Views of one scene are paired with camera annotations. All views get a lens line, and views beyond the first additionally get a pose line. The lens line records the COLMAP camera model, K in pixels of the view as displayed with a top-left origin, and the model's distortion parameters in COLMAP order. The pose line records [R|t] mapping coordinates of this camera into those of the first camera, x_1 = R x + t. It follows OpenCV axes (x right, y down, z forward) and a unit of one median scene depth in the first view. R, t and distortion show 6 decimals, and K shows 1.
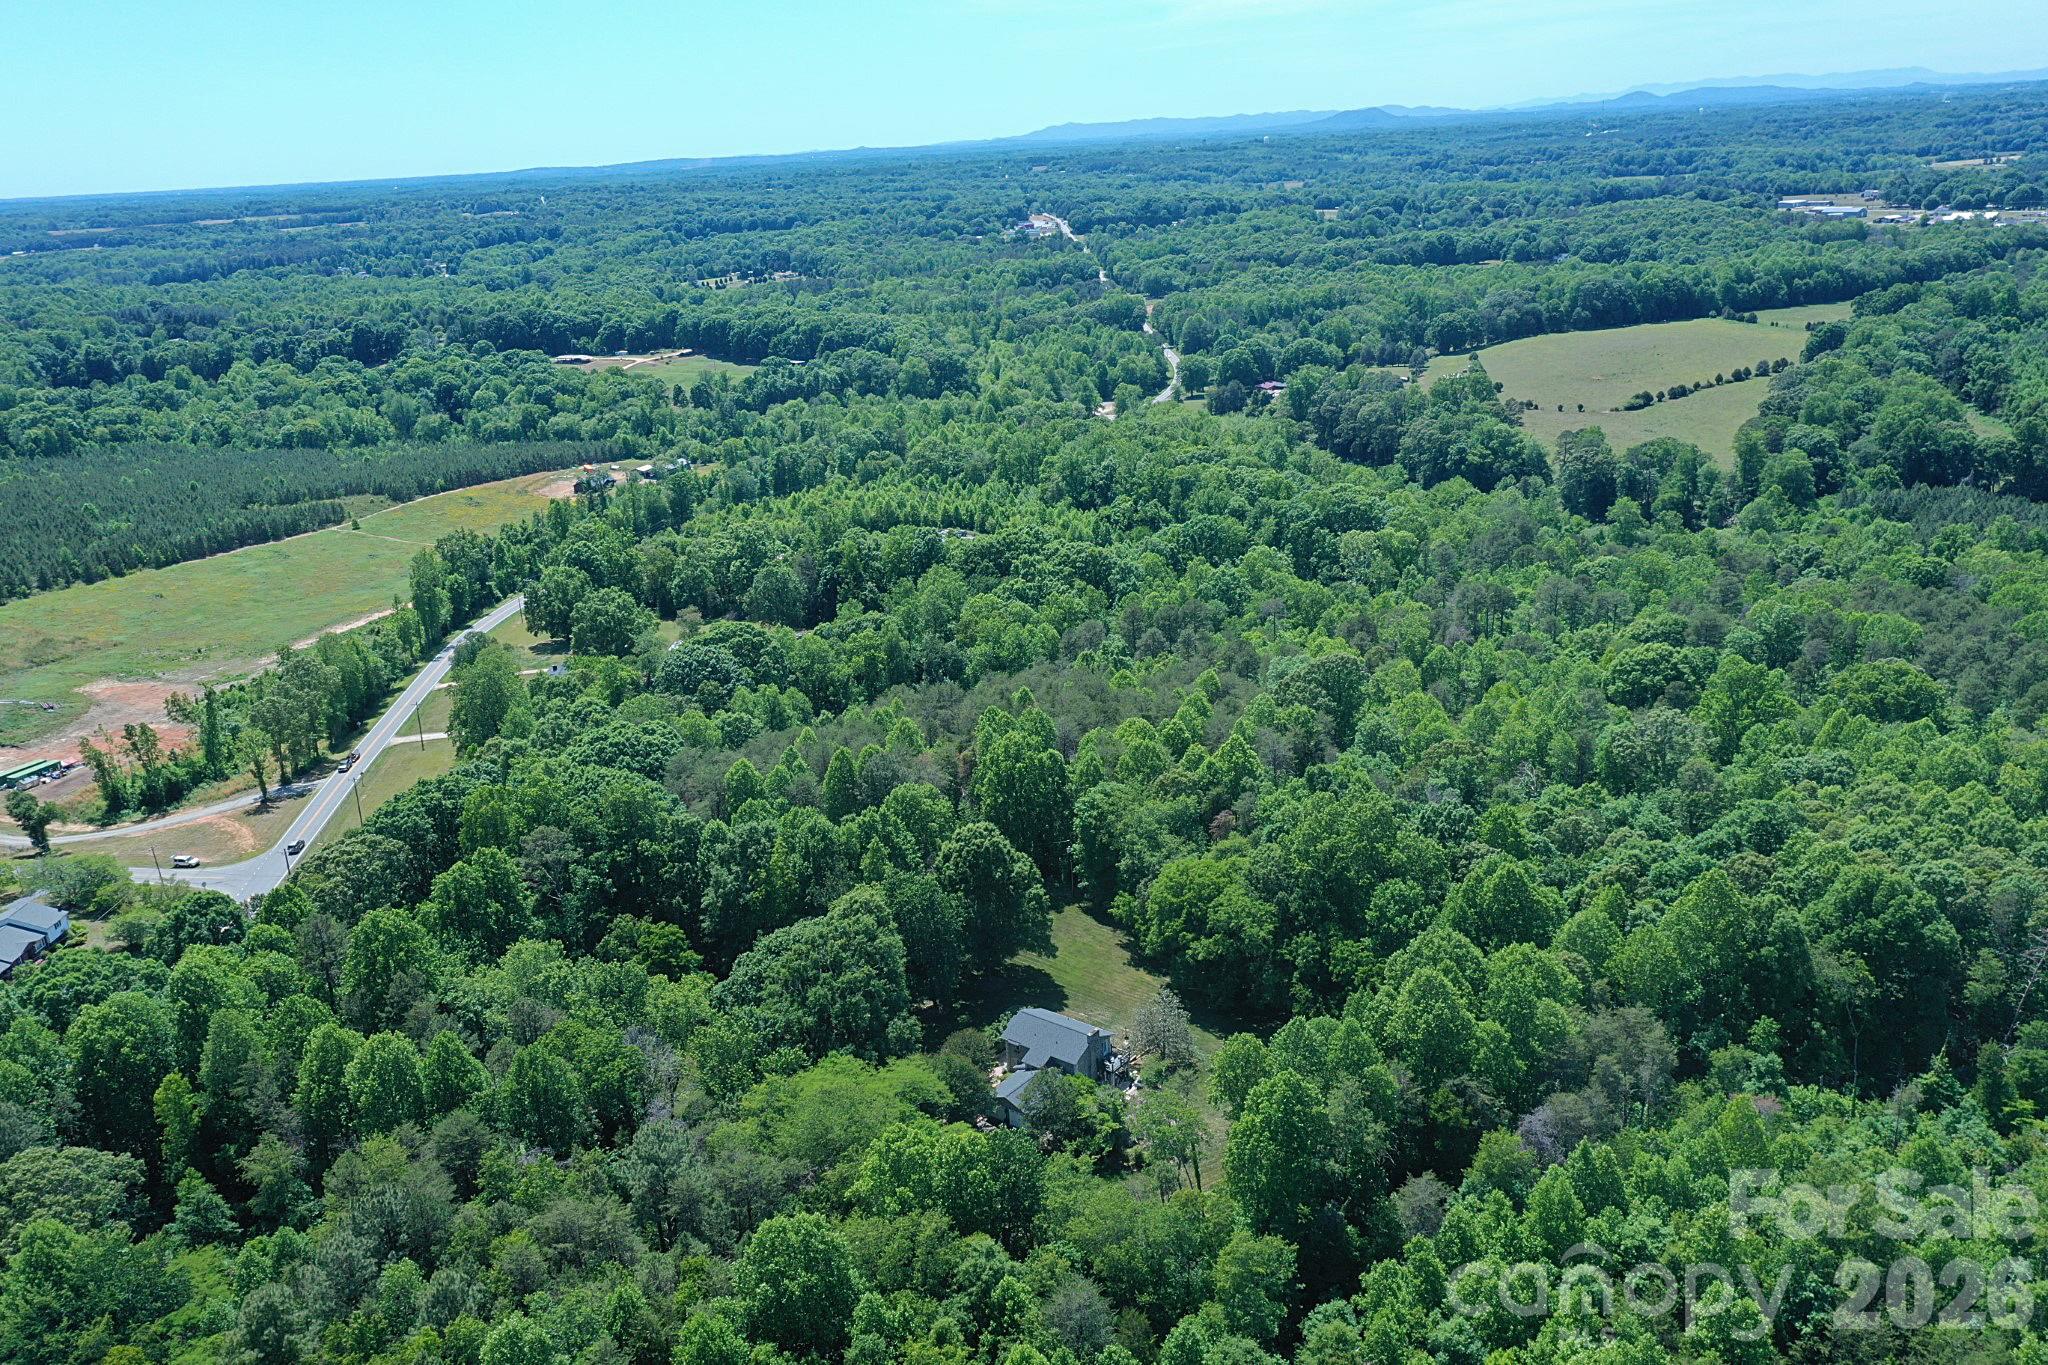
lens RADIAL K [[1620.5, 0, 1025.2], [0, 1620.5, 680.7], [0, 0, 1]] dist [0.010967, 0.007923]
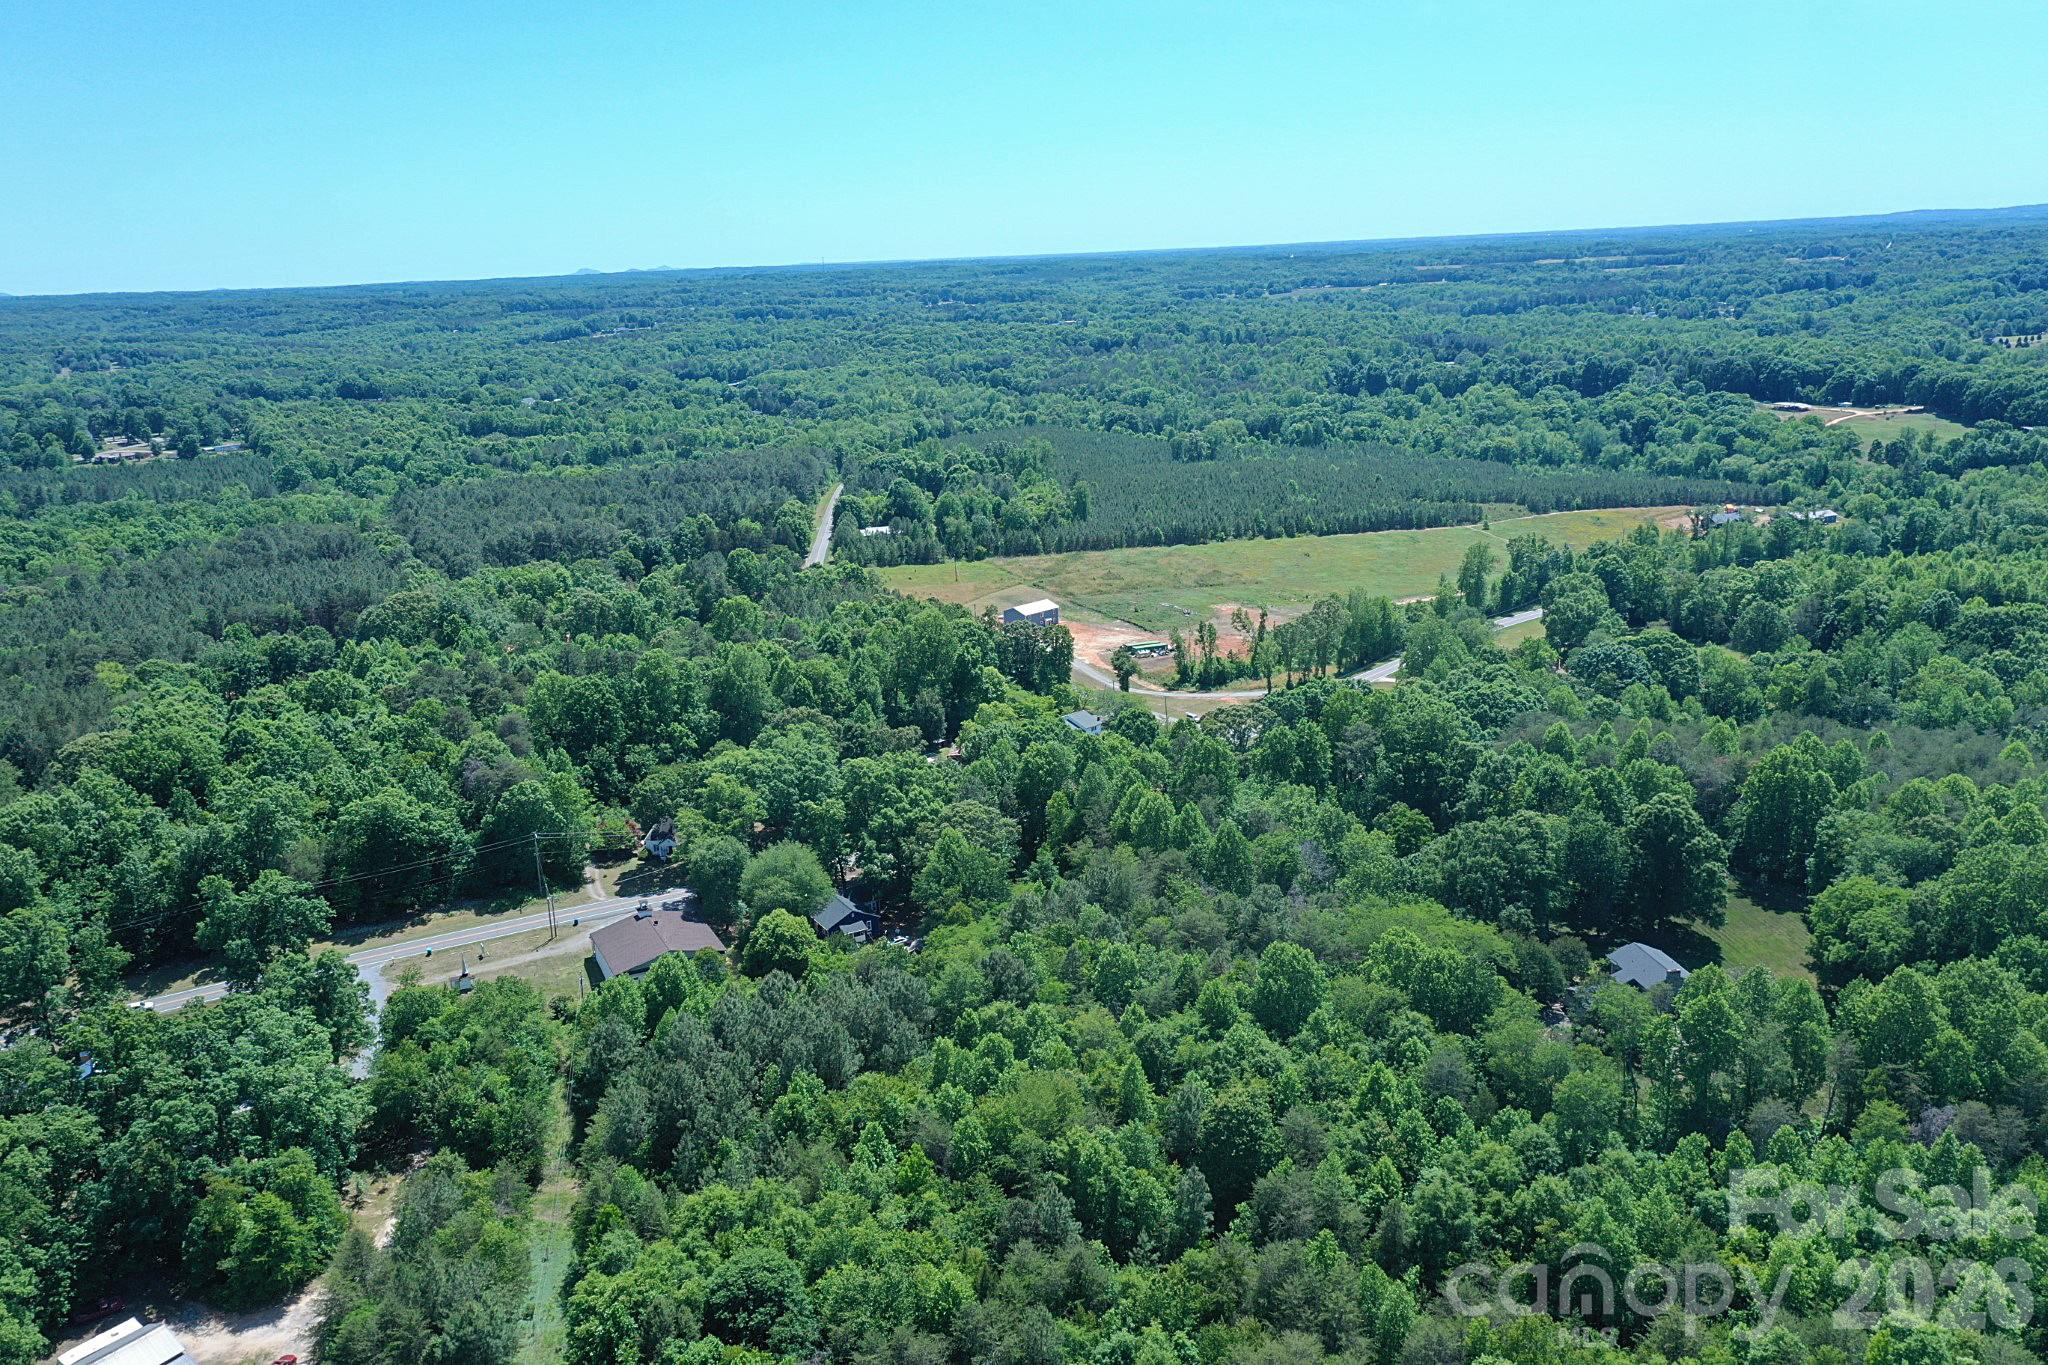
lens RADIAL K [[1627.9, 0, 1025.3], [0, 1627.9, 682.5], [0, 0, 1]] dist [0.010268, 0.004590]
pose [[0.722035, 0.198040, -0.662906, 0.100434], [-0.213860, 0.975119, 0.058377, 0.010391], [0.657973, 0.099619, 0.746423, -0.046351]]
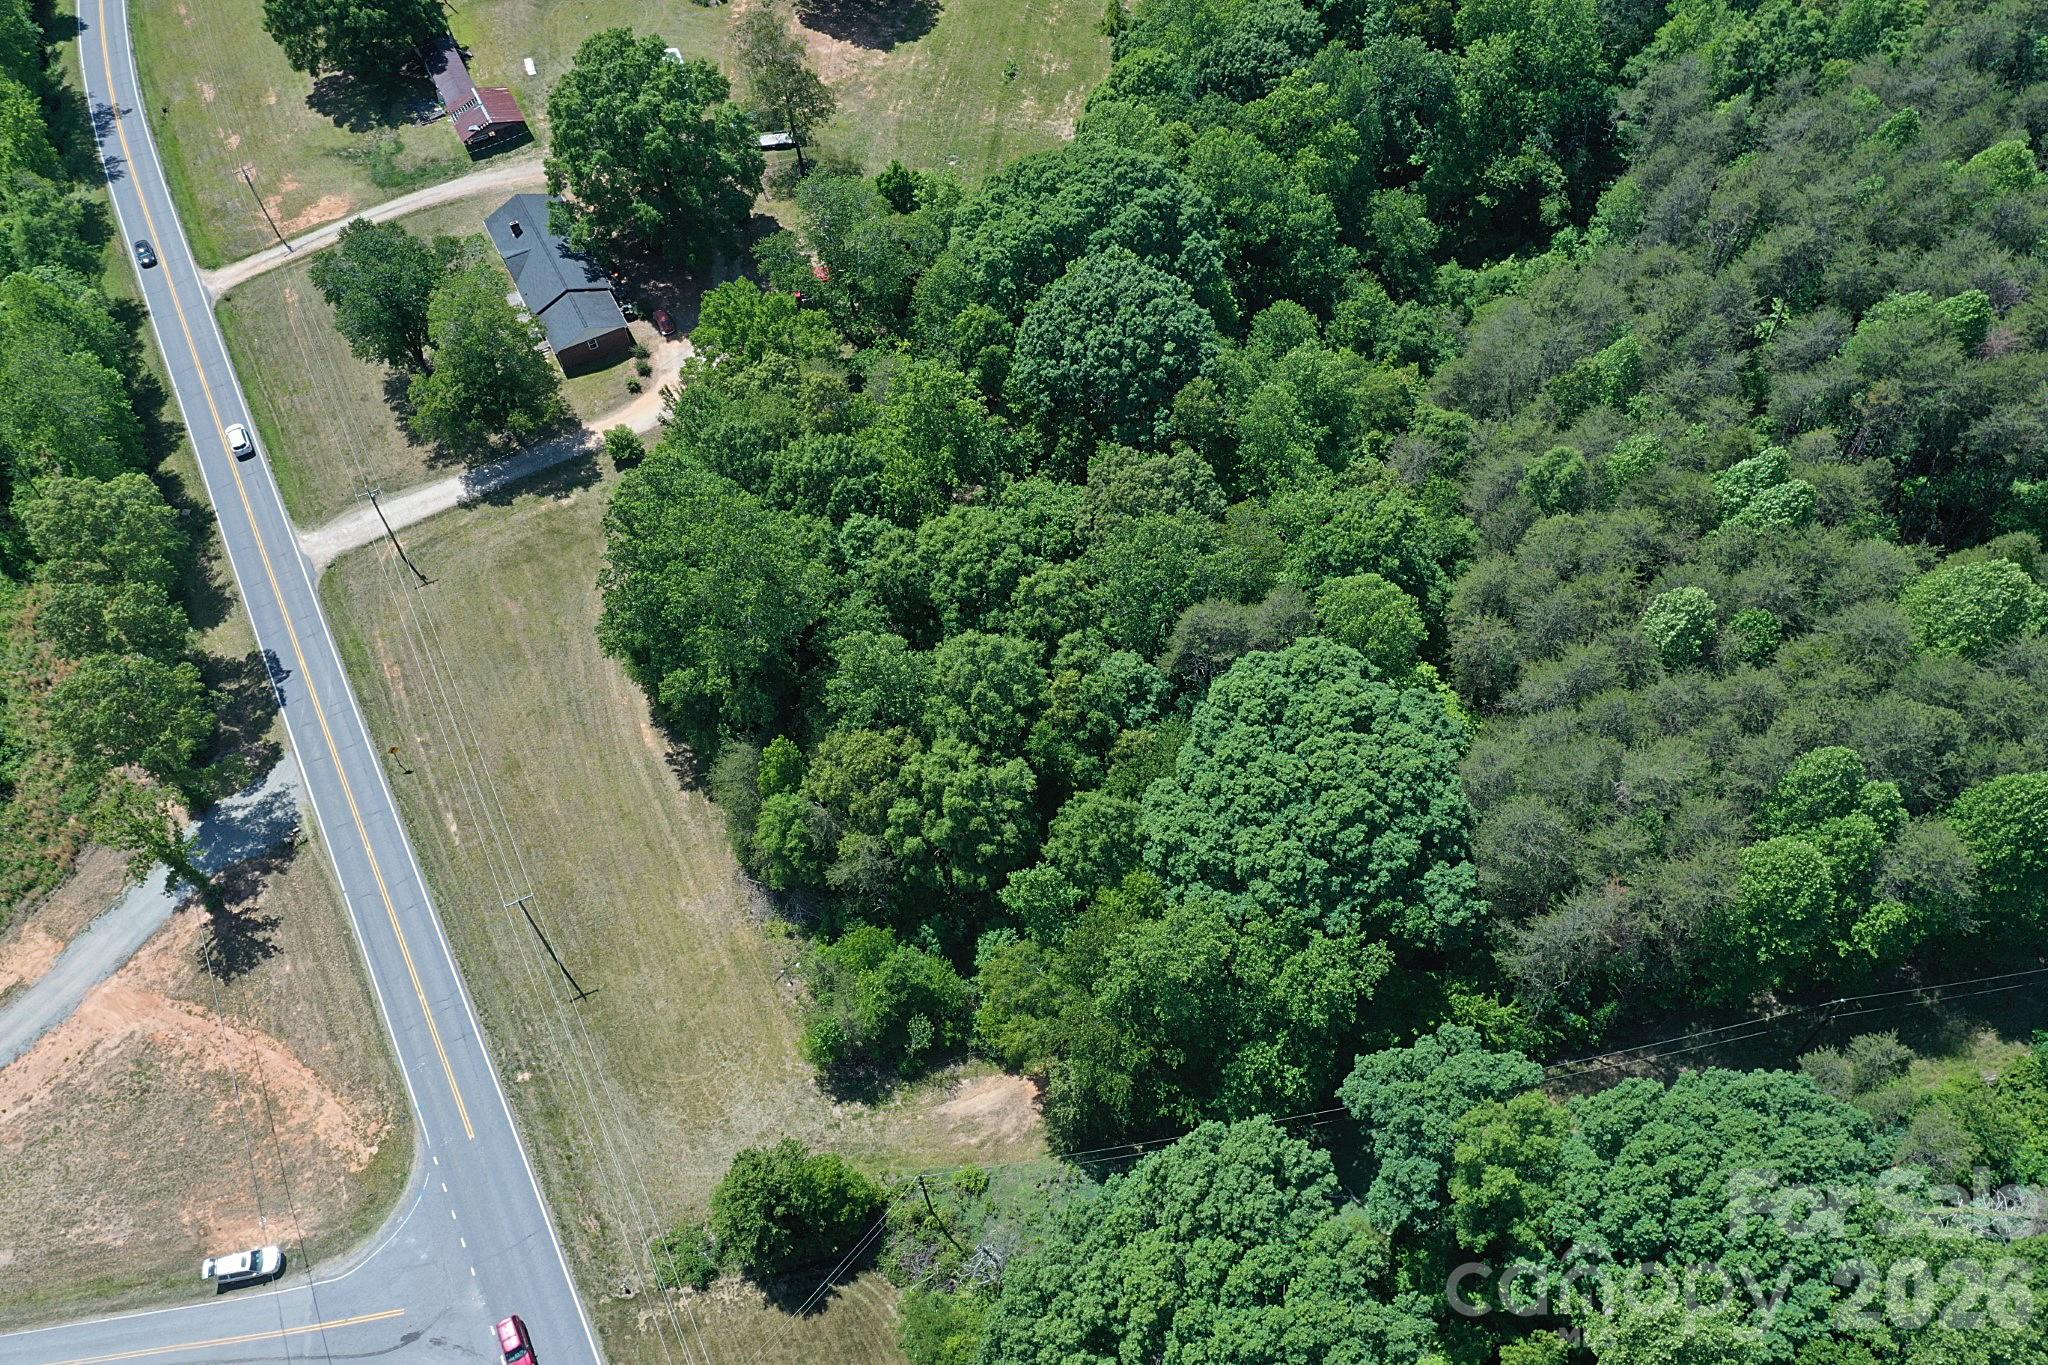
lens RADIAL K [[1615.4, 0, 1021.1], [0, 1615.4, 683.5], [0, 0, 1]] dist [0.012858, 0.006268]
pose [[0.936816, -0.293459, 0.190417, -0.126290], [0.123345, 0.786457, 0.605203, -0.073647], [-0.327357, -0.543477, 0.772962, 0.240259]]
